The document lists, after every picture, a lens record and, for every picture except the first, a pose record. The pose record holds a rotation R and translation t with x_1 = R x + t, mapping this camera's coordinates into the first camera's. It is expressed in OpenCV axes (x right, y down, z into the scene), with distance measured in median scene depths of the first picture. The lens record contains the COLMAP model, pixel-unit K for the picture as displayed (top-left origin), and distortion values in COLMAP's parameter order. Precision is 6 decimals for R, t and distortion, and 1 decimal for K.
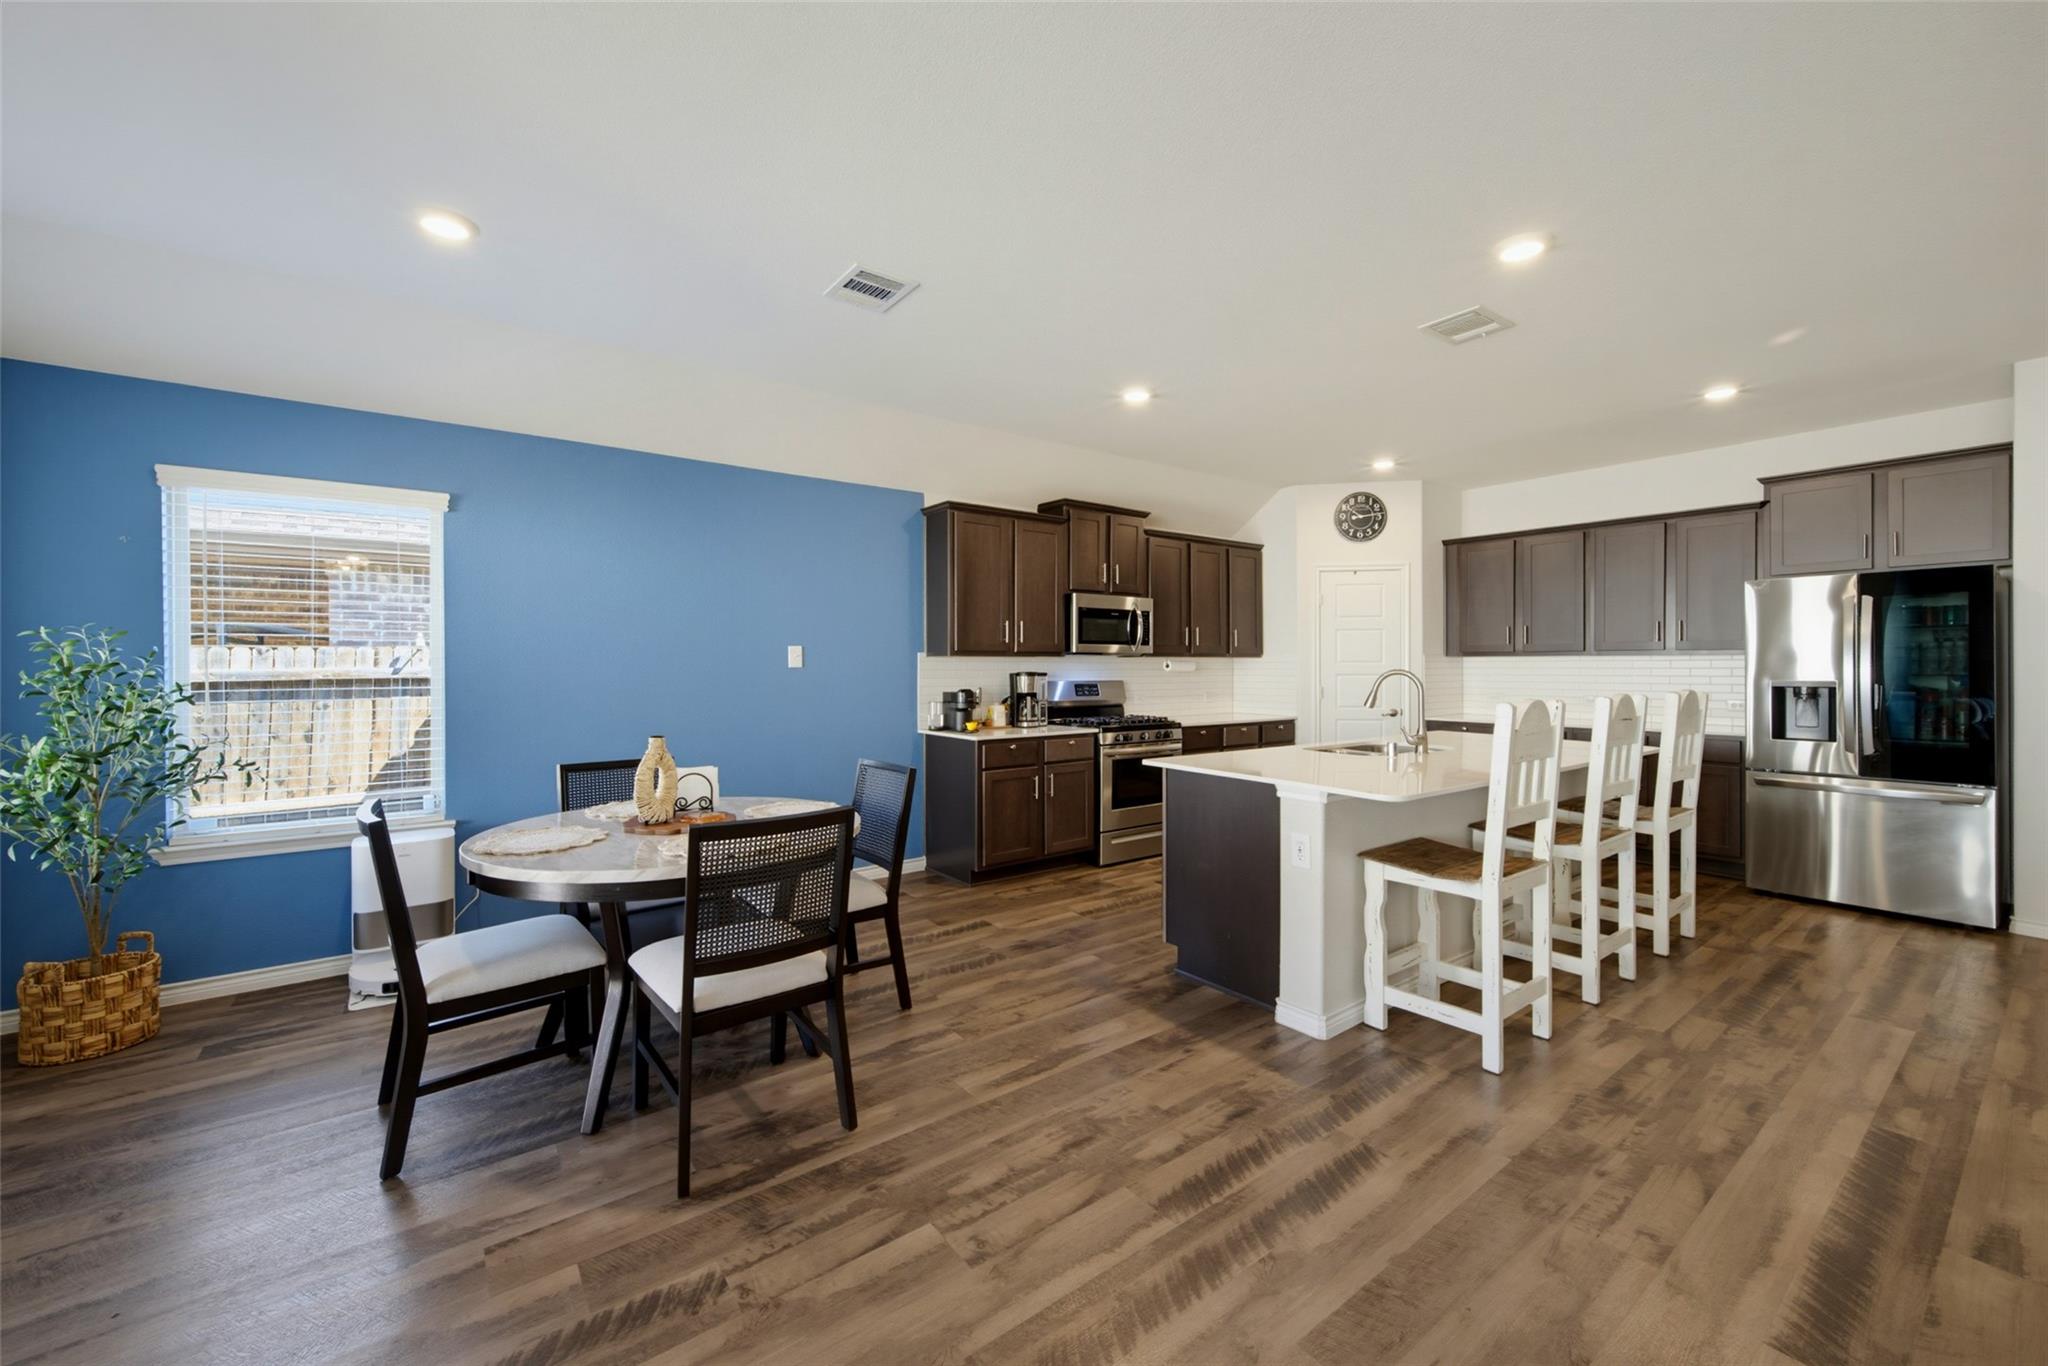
lens RADIAL K [[816.6, 0, 1029.2], [0, 816.6, 672.6], [0, 0, 1]] dist [-0.001224, -0.000192]
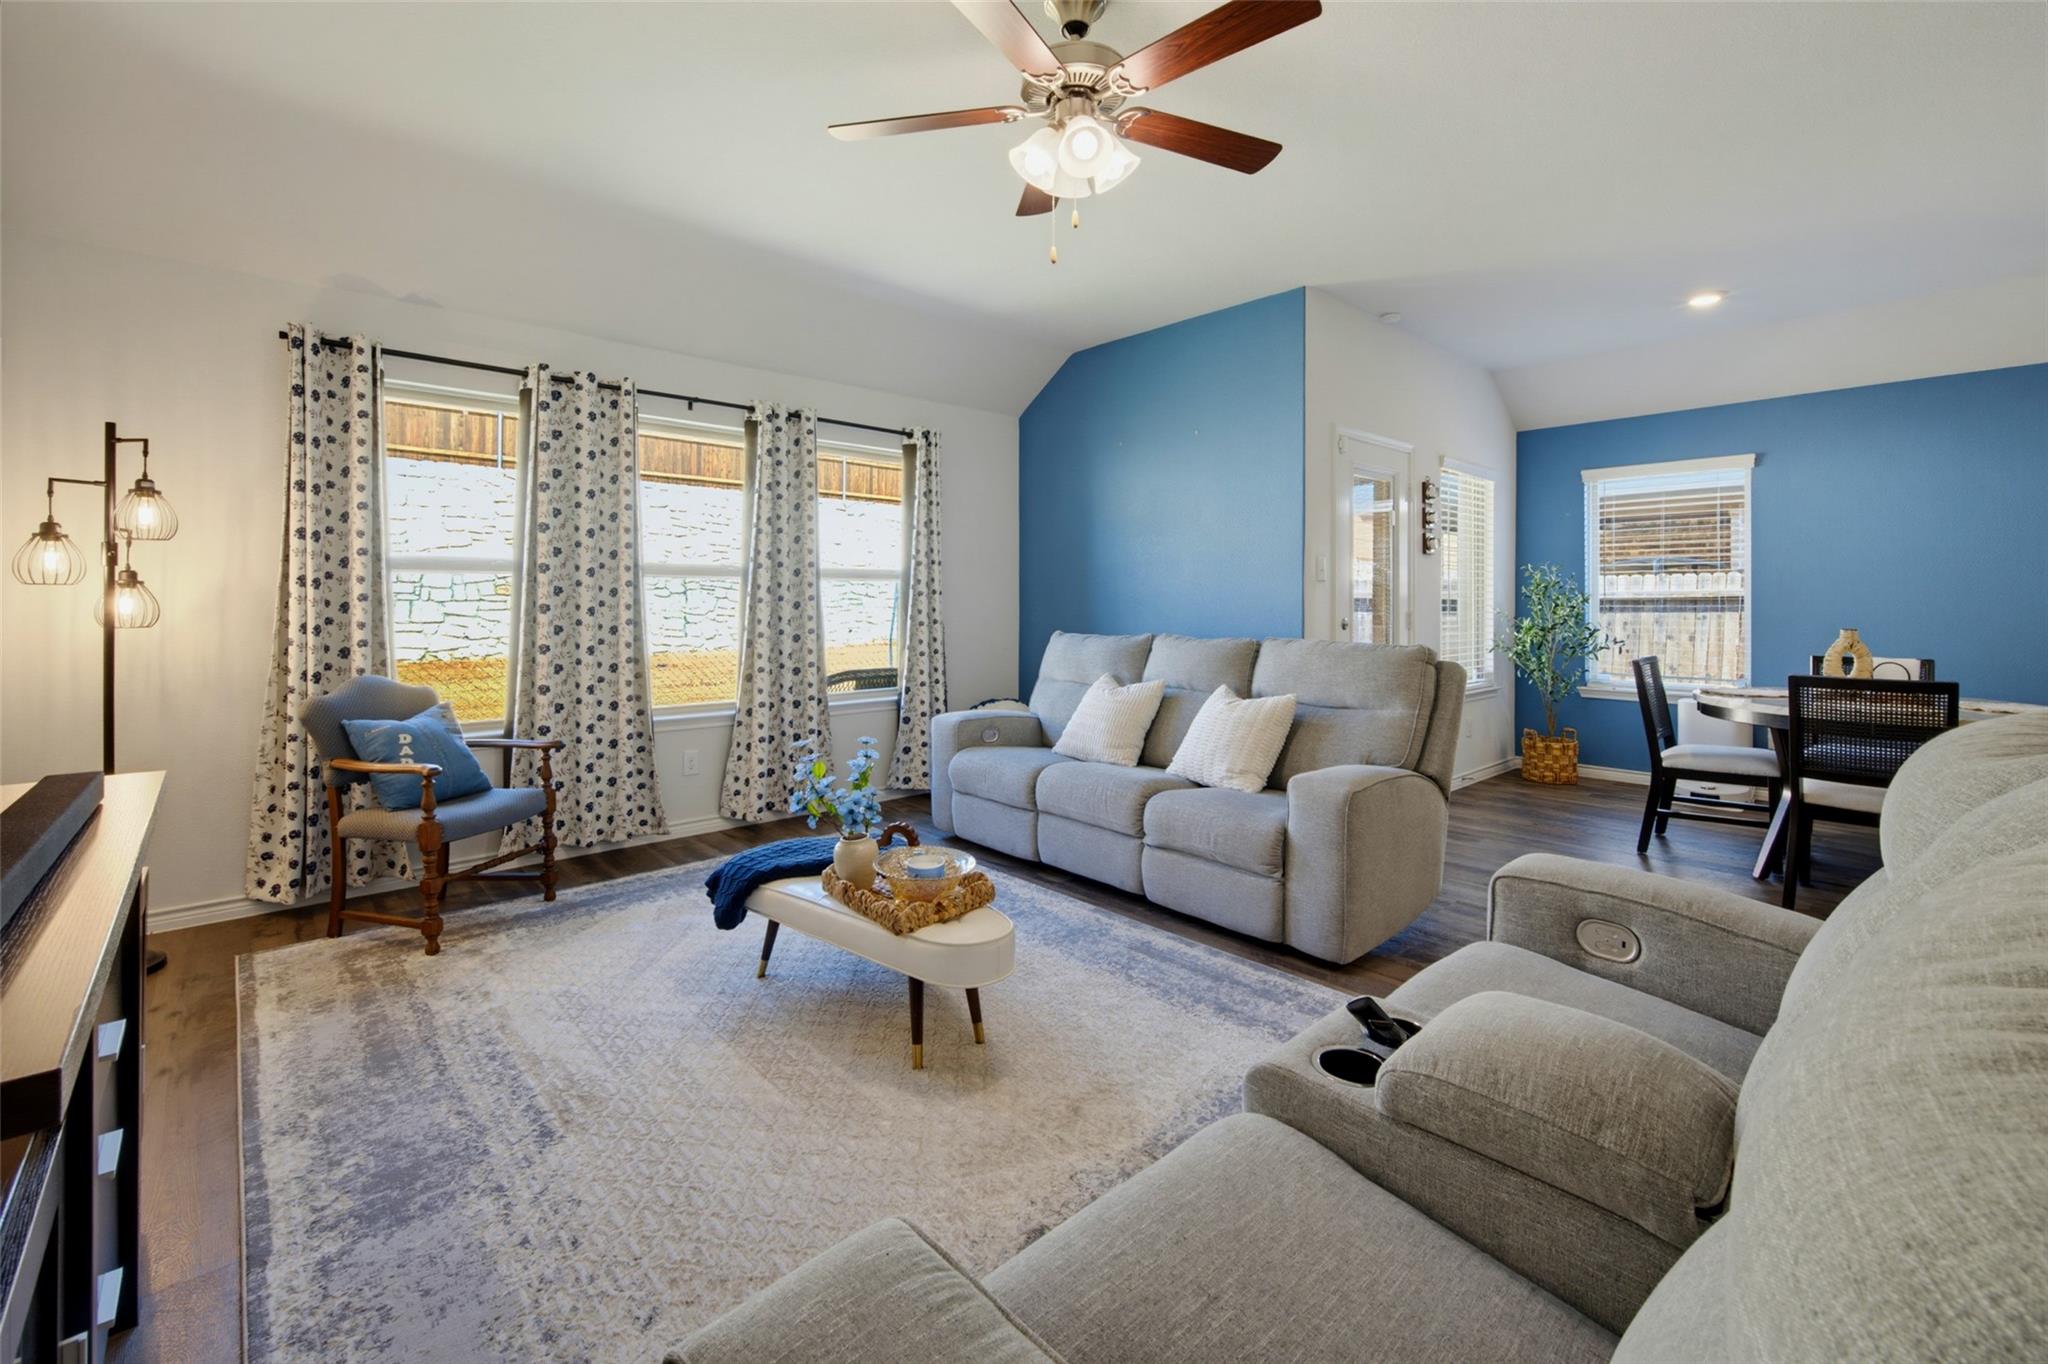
lens RADIAL K [[886.3, 0, 1075.6], [0, 886.3, 606.9], [0, 0, 1]] dist [-0.001929, -0.000020]
pose [[0.159615, 0.007871, -0.987148, 0.540443], [-0.004935, 0.999962, 0.007176, 0.026639], [0.987167, 0.003726, 0.159648, -0.325436]]
